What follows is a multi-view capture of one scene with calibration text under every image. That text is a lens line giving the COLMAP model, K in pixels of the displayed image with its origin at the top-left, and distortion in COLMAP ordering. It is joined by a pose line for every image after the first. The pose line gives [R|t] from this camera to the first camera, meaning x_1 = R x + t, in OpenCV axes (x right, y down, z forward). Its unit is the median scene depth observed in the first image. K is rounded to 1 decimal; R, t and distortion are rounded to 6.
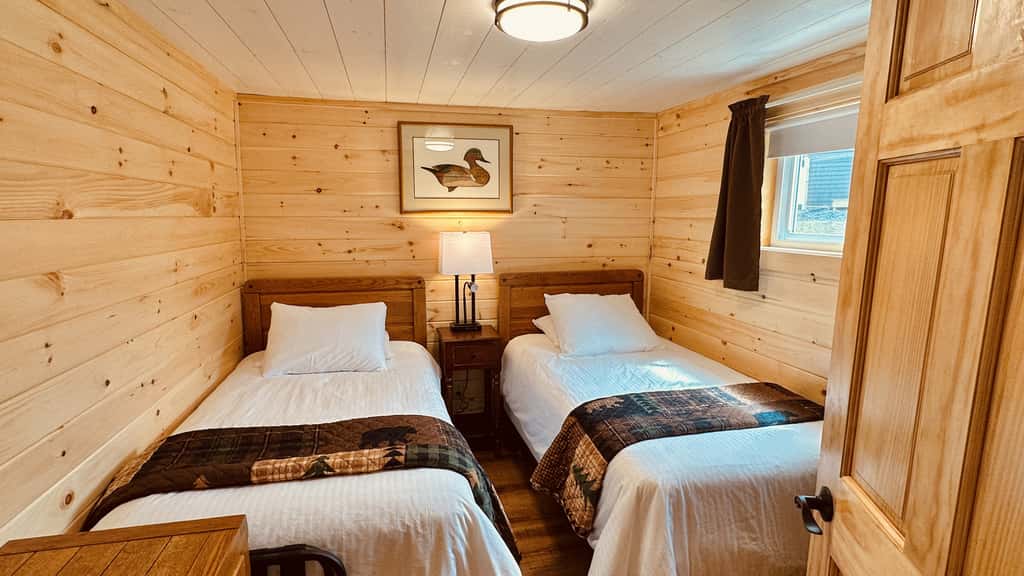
lens RADIAL K [[518.0, 0, 508.7], [0, 518.0, 292.4], [0, 0, 1]] dist [-0.006142, 0.000303]
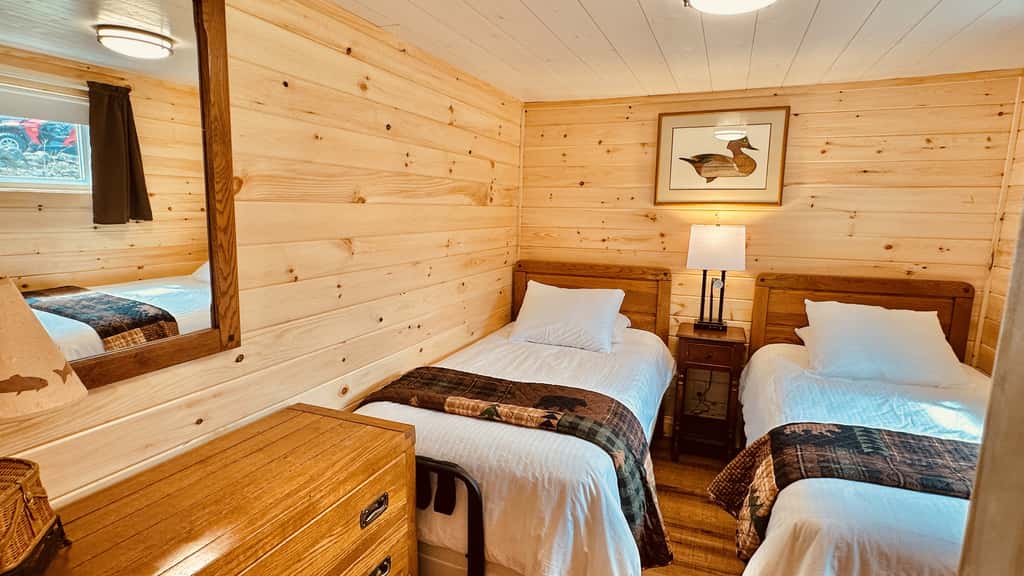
lens RADIAL K [[518.0, 0, 516.2], [0, 518.0, 294.1], [0, 0, 1]] dist [-0.006142, 0.000303]
pose [[0.818047, 0.101722, -0.566084, 0.238392], [-0.095888, 0.994582, 0.040152, 0.008741], [0.567101, 0.021434, 0.823369, 0.026177]]
